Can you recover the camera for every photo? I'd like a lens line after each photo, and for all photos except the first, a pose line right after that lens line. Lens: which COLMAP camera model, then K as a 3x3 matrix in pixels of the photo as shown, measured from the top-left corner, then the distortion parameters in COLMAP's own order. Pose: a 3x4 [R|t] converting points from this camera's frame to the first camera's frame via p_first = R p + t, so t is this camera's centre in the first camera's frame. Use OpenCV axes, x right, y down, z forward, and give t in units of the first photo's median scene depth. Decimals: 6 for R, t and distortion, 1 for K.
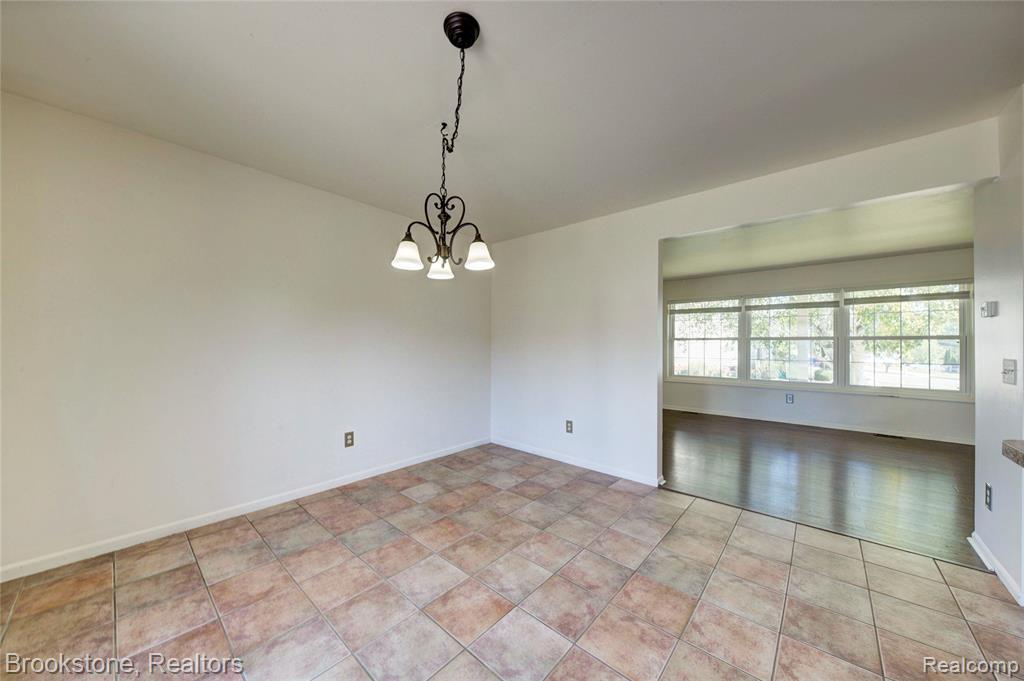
lens RADIAL K [[352.5, 0, 512.3], [0, 352.5, 345.0], [0, 0, 1]] dist [0.012131, -0.006756]
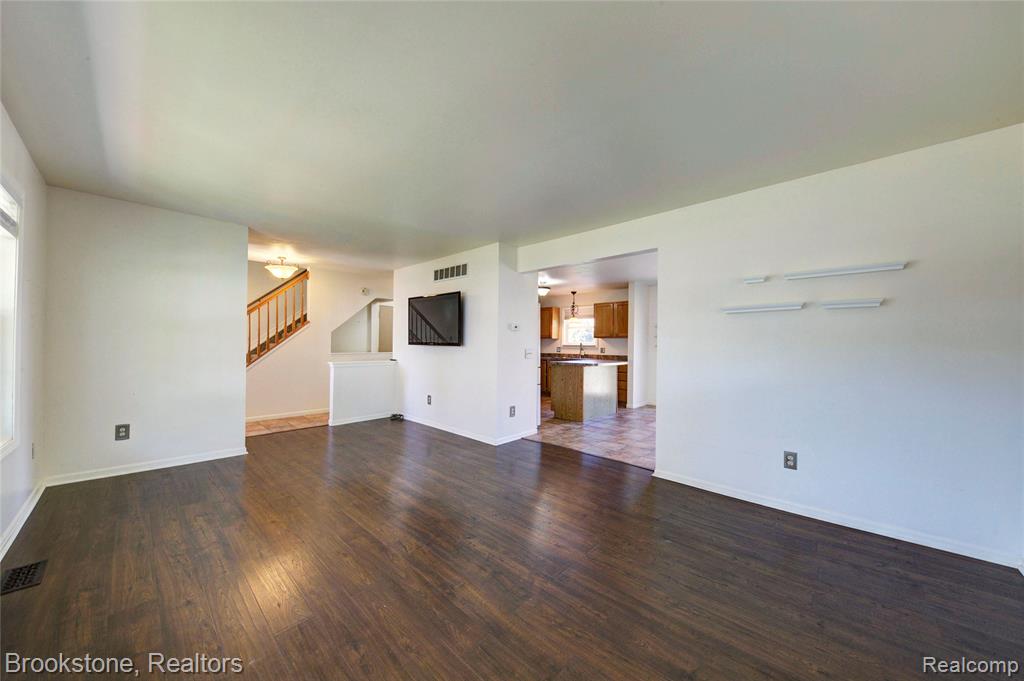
lens RADIAL K [[352.5, 0, 512.3], [0, 352.5, 345.0], [0, 0, 1]] dist [0.012131, -0.006756]
pose [[-0.999342, -0.017626, 0.031713, 1.246007], [-0.017594, 0.999844, 0.001281, 0.006228], [-0.031730, 0.000722, -0.999496, 3.120487]]
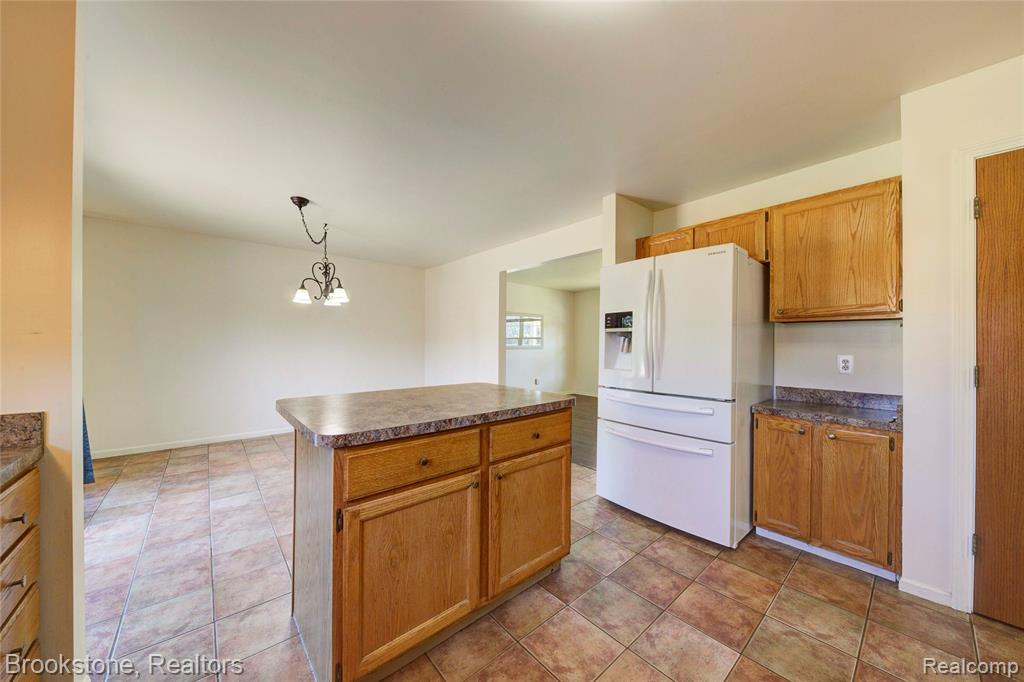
lens RADIAL K [[356.0, 0, 513.6], [0, 356.0, 342.7], [0, 0, 1]] dist [0.014937, -0.006806]
pose [[0.990680, -0.000263, -0.136206, 0.992166], [-0.000068, 0.999997, -0.002429, 0.004261], [0.136206, 0.002415, 0.990678, -0.693921]]
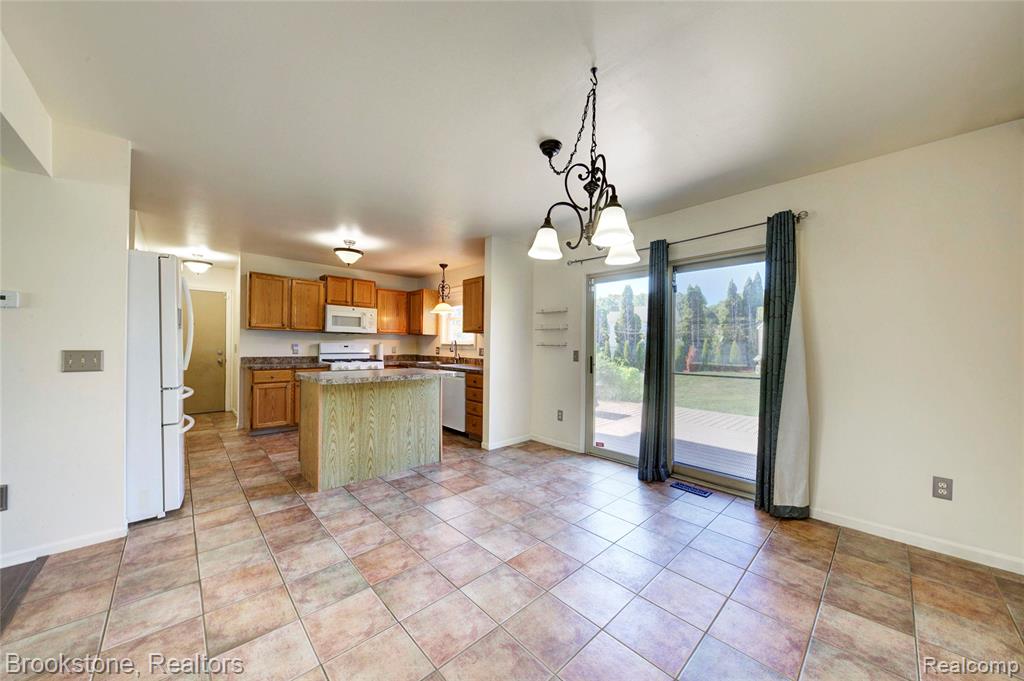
lens RADIAL K [[352.5, 0, 512.3], [0, 352.5, 345.0], [0, 0, 1]] dist [0.012131, -0.006756]
pose [[-0.995484, -0.016002, 0.093570, -0.089085], [-0.016000, 0.999872, 0.000769, -0.001450], [-0.093570, -0.000732, -0.995612, 1.728721]]
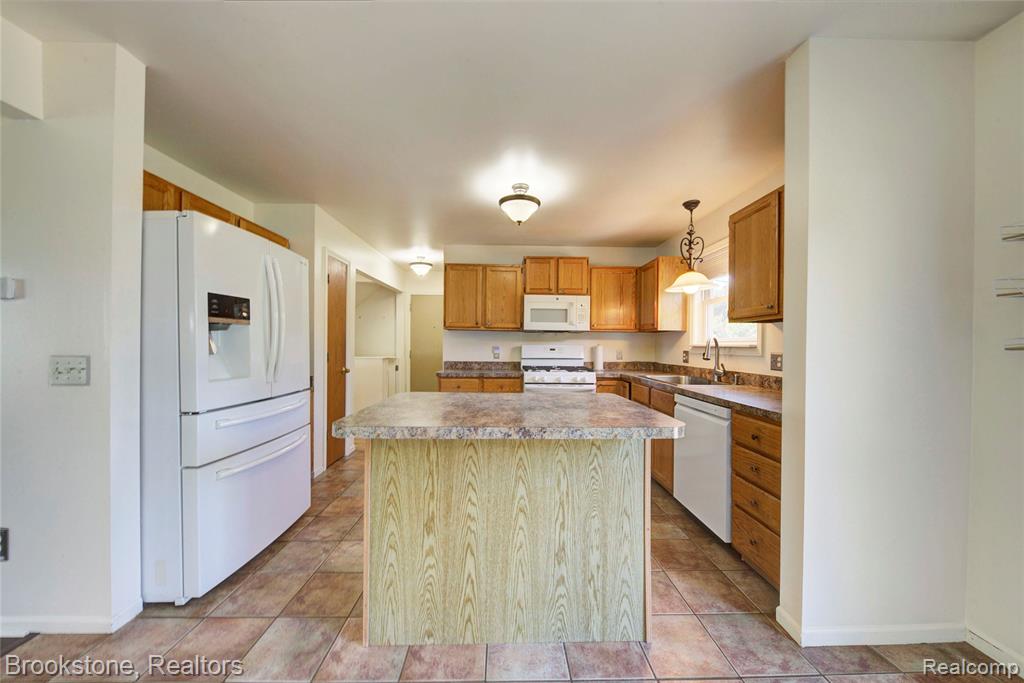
lens RADIAL K [[352.5, 0, 512.3], [0, 352.5, 346.0], [0, 0, 1]] dist [0.012131, -0.006756]
pose [[-0.678067, -0.012573, 0.734892, 0.096969], [-0.011372, 0.999913, 0.006614, 0.001590], [-0.734912, -0.003873, -0.678152, 0.678891]]
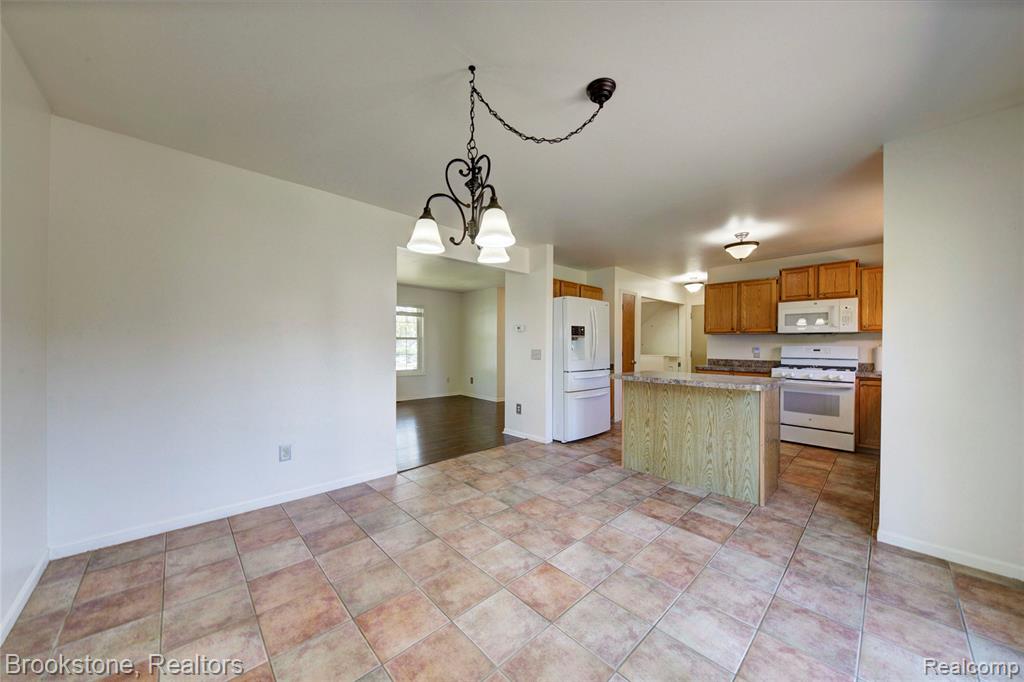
lens RADIAL K [[352.5, 0, 512.3], [0, 352.5, 345.5], [0, 0, 1]] dist [0.012131, -0.006756]
pose [[0.094875, -0.007174, 0.995463, -0.940985], [-0.003910, 0.999964, 0.007579, -0.005570], [-0.995482, -0.004611, 0.094843, 0.790447]]
